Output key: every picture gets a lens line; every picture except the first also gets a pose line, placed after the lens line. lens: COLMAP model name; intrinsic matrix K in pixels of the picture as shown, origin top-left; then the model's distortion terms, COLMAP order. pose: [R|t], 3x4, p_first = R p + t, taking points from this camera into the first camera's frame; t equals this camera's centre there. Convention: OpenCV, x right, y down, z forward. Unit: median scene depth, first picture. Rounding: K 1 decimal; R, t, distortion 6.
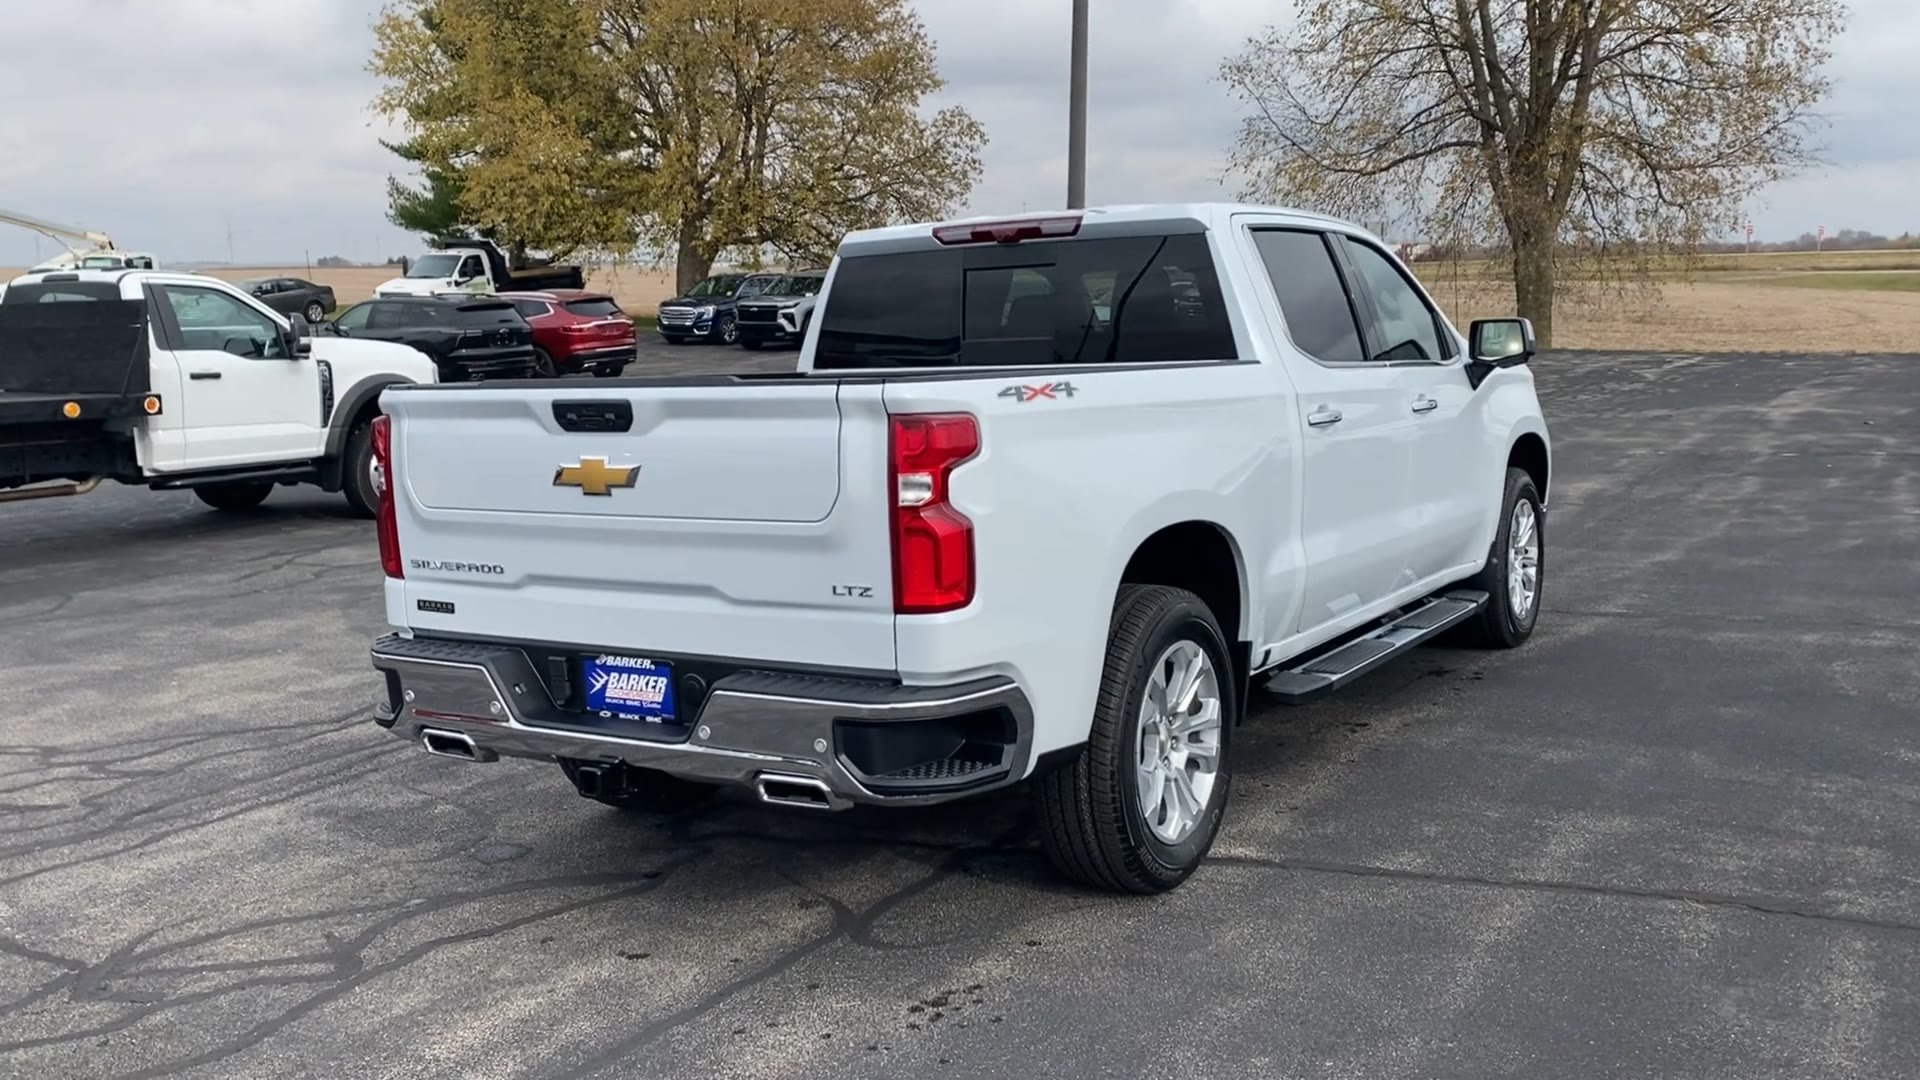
lens RADIAL K [[1677.4, 0, 938.9], [0, 1677.4, 545.5], [0, 0, 1]] dist [0.080900, -0.151454]
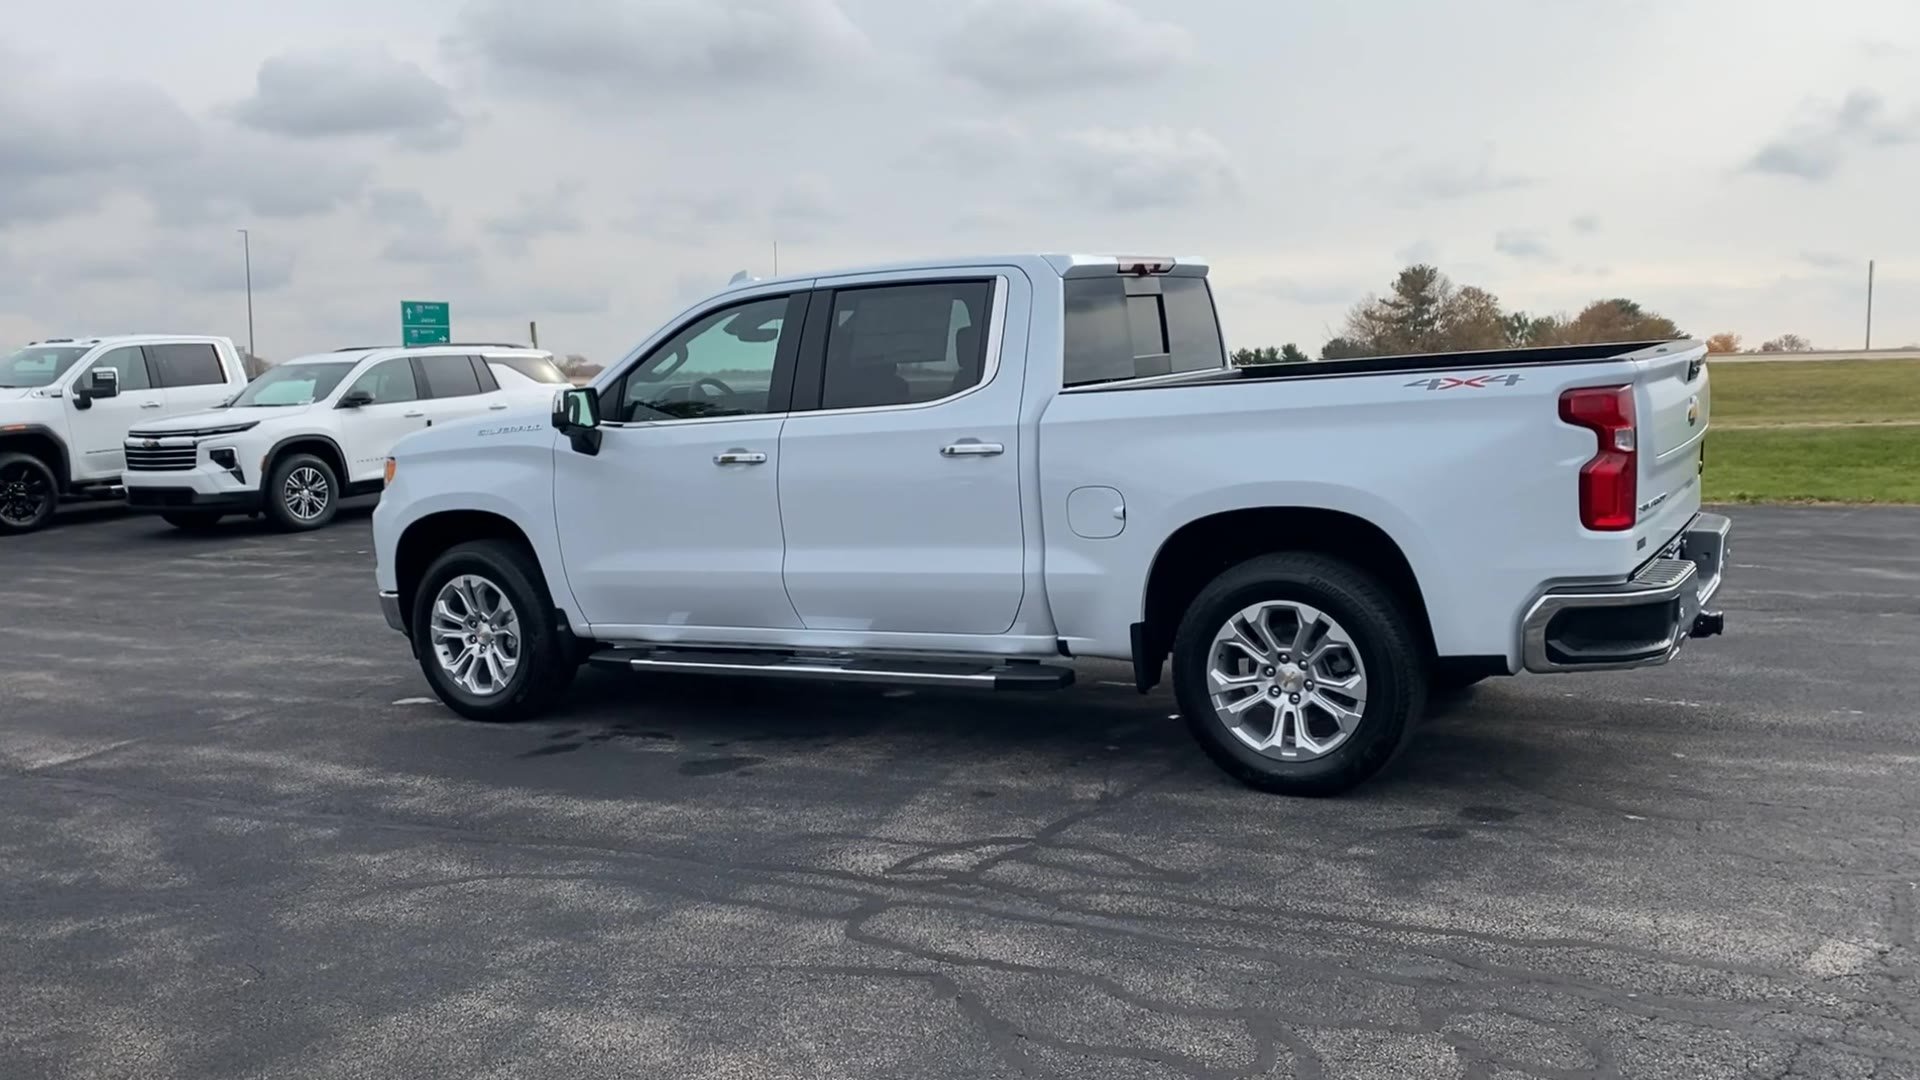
lens RADIAL K [[1677.4, 0, 939.9], [0, 1677.4, 540.8], [0, 0, 1]] dist [0.080900, -0.151454]
pose [[-0.026250, -0.085670, 0.995978, -1.362135], [0.184380, 0.978812, 0.089053, -0.149733], [-0.982504, 0.185976, -0.009898, 1.390584]]
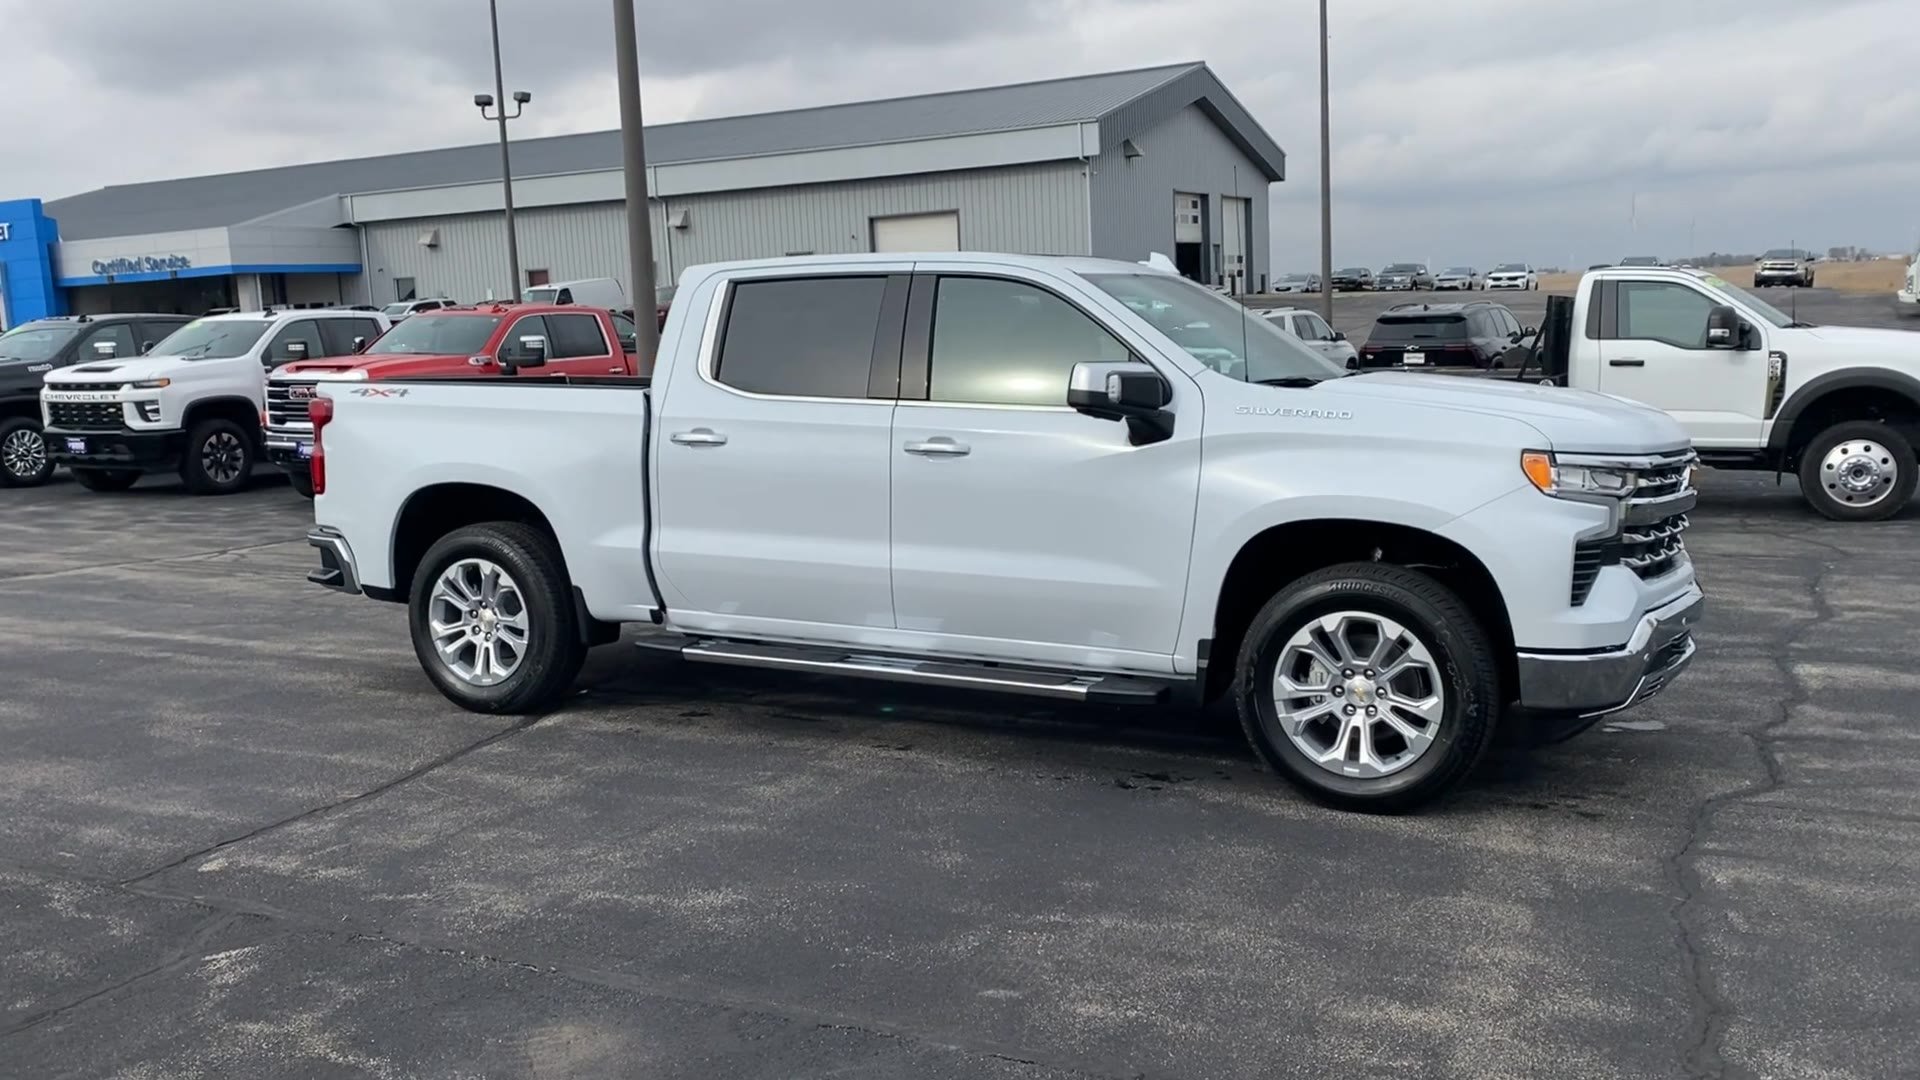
lens RADIAL K [[1677.4, 0, 944.7], [0, 1677.4, 545.4], [0, 0, 1]] dist [0.080900, -0.151454]
pose [[0.087842, 0.145554, -0.985443, 1.637374], [-0.117221, 0.983904, 0.134877, -0.207590], [0.989213, 0.103666, 0.103490, 1.190364]]
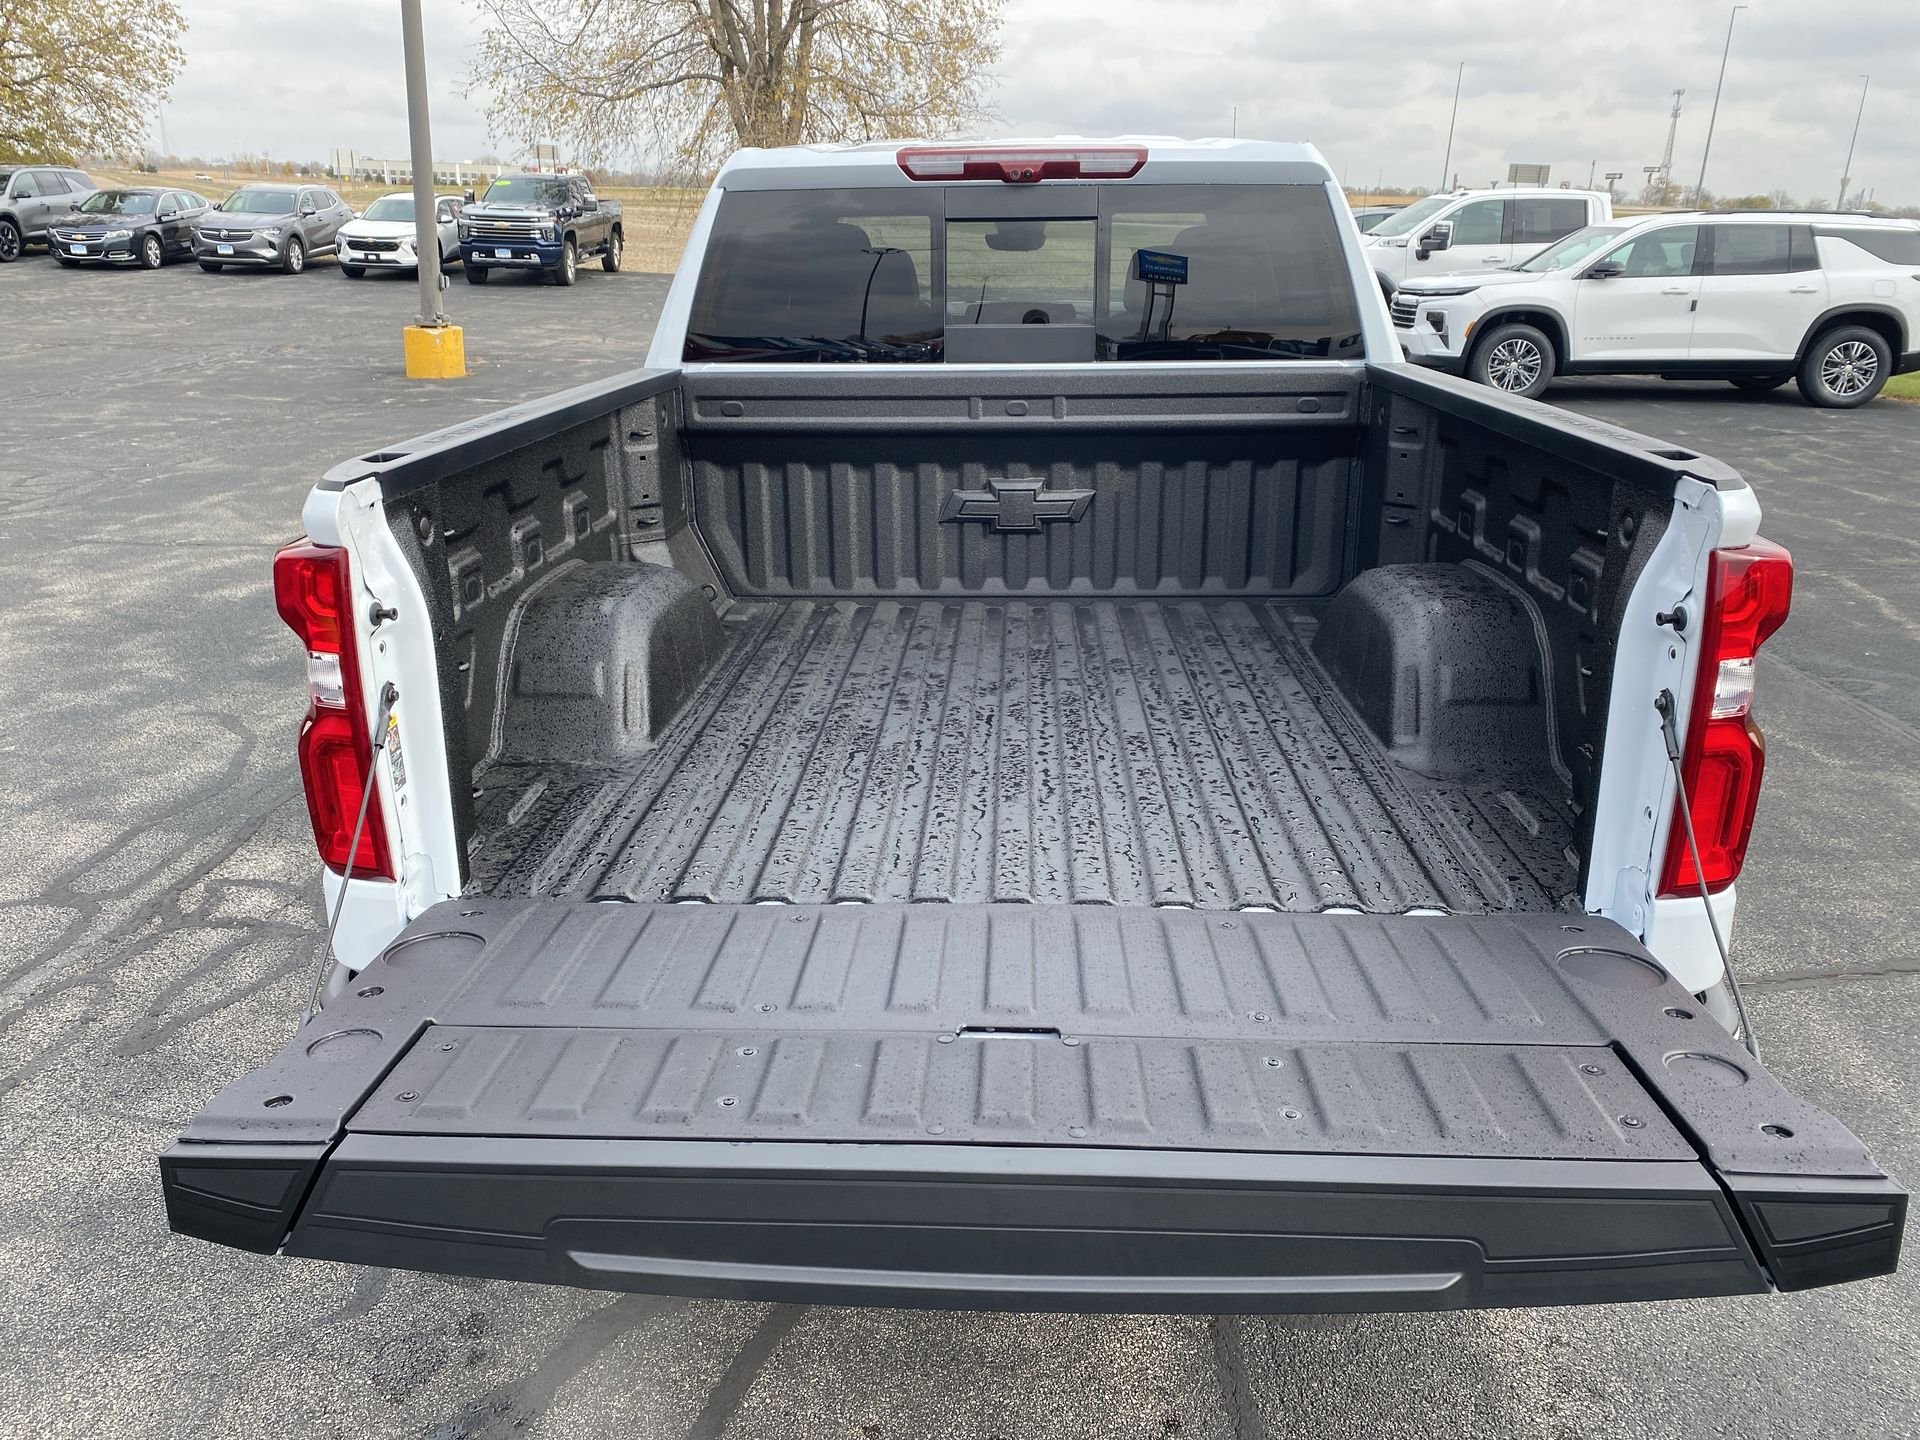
lens RADIAL K [[1462.3, 0, 956.6], [0, 1462.3, 709.6], [0, 0, 1]] dist [0.009673, 0.001234]
pose [[0.868087, -0.126704, 0.479970, -0.351988], [0.039627, 0.981480, 0.187424, -0.093833], [-0.494828, -0.143680, 0.857030, 0.540882]]
